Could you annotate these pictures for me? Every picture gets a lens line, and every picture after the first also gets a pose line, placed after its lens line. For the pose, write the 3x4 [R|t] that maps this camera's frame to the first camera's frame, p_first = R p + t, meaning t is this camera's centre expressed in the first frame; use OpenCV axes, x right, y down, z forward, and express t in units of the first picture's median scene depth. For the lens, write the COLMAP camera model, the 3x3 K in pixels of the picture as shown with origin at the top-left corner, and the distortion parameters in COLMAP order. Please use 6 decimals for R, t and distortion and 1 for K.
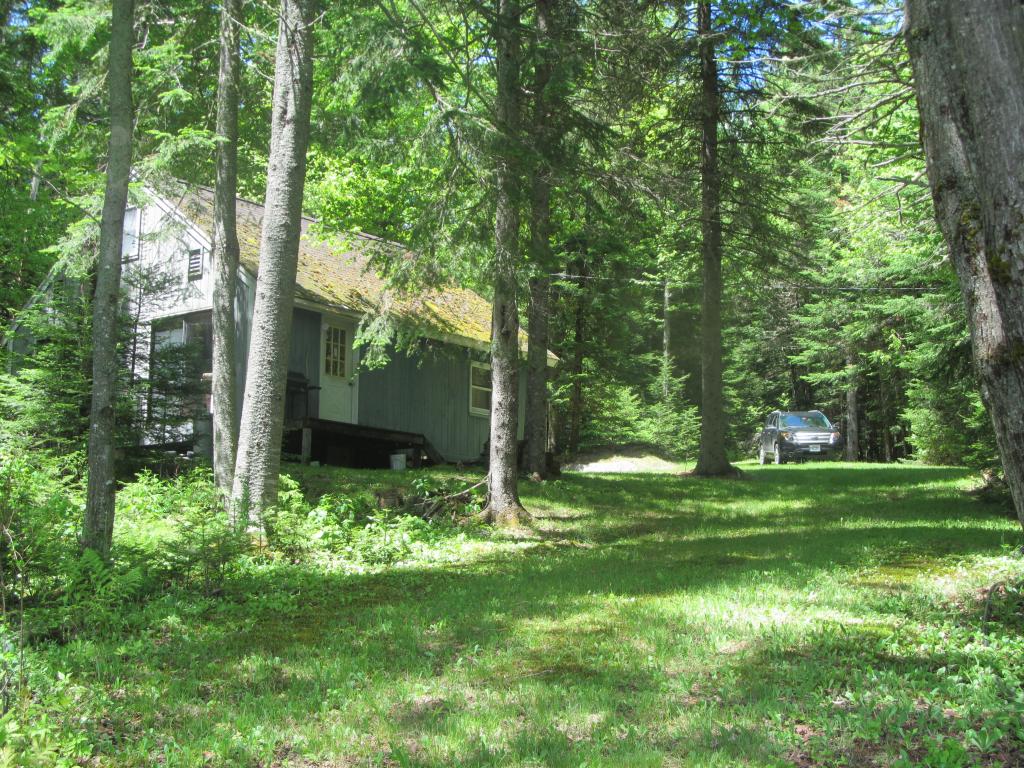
lens RADIAL K [[1479.5, 0, 504.4], [0, 1479.5, 376.0], [0, 0, 1]] dist [-0.137339, 0.000000]
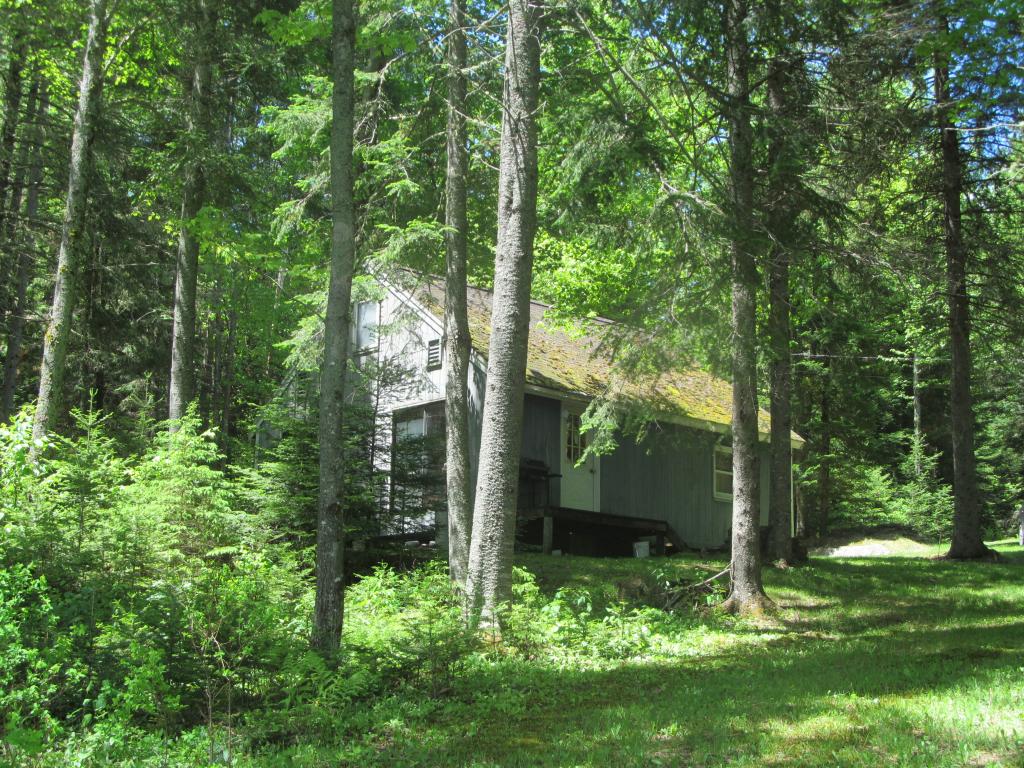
lens RADIAL K [[1479.5, 0, 515.1], [0, 1479.5, 374.0], [0, 0, 1]] dist [-0.137339, 0.000000]
pose [[0.986857, -0.027175, -0.159294, 0.007118], [0.018062, 0.998131, -0.058381, -0.003713], [0.160583, 0.054736, 0.985503, 0.017168]]
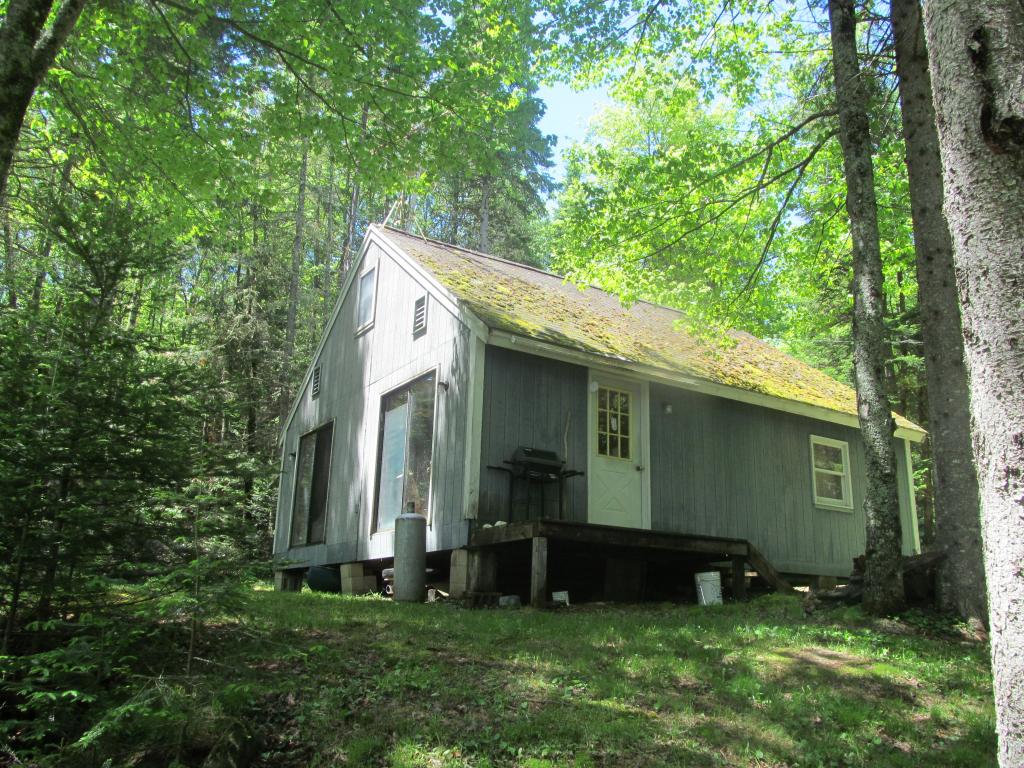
lens RADIAL K [[854.6, 0, 518.4], [0, 854.6, 388.2], [0, 0, 1]] dist [-0.067167, 0.025219]
pose [[0.941347, -0.073627, -0.329310, -0.031530], [0.034708, 0.991856, -0.122544, 0.023518], [0.335651, 0.103927, 0.936236, 0.896438]]
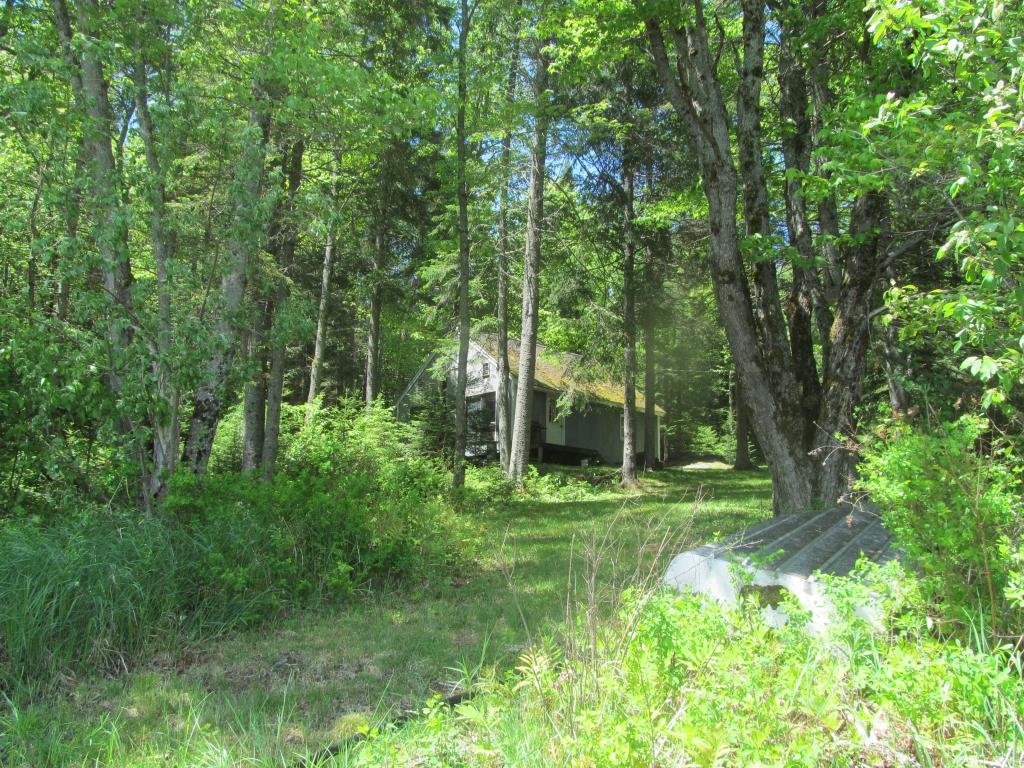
lens RADIAL K [[854.6, 0, 509.8], [0, 854.6, 383.4], [0, 0, 1]] dist [-0.067167, 0.025219]
pose [[0.985358, -0.023034, -0.168932, 0.041217], [0.015046, 0.998714, -0.048416, 0.003273], [0.169830, 0.045165, 0.984438, -0.283670]]
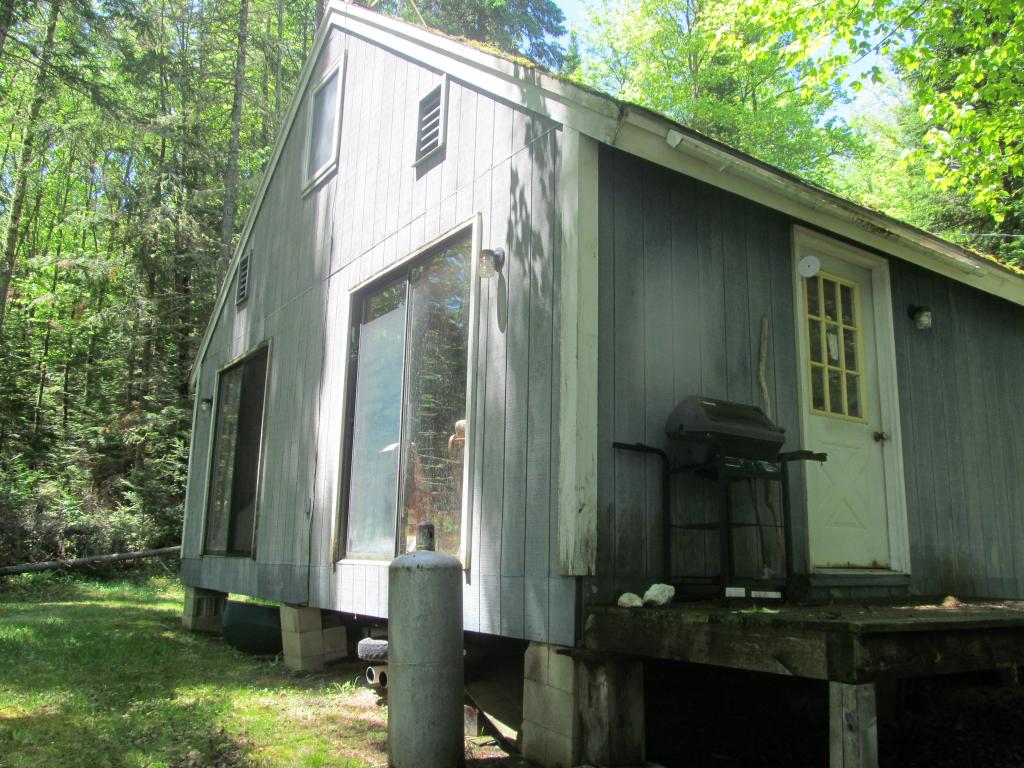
lens RADIAL K [[854.6, 0, 515.4], [0, 854.6, 385.1], [0, 0, 1]] dist [-0.067167, 0.025219]
pose [[0.952106, -0.047977, -0.301980, -0.188563], [0.034559, 0.998170, -0.049625, 0.000528], [0.303808, 0.036812, 0.952022, 1.180956]]
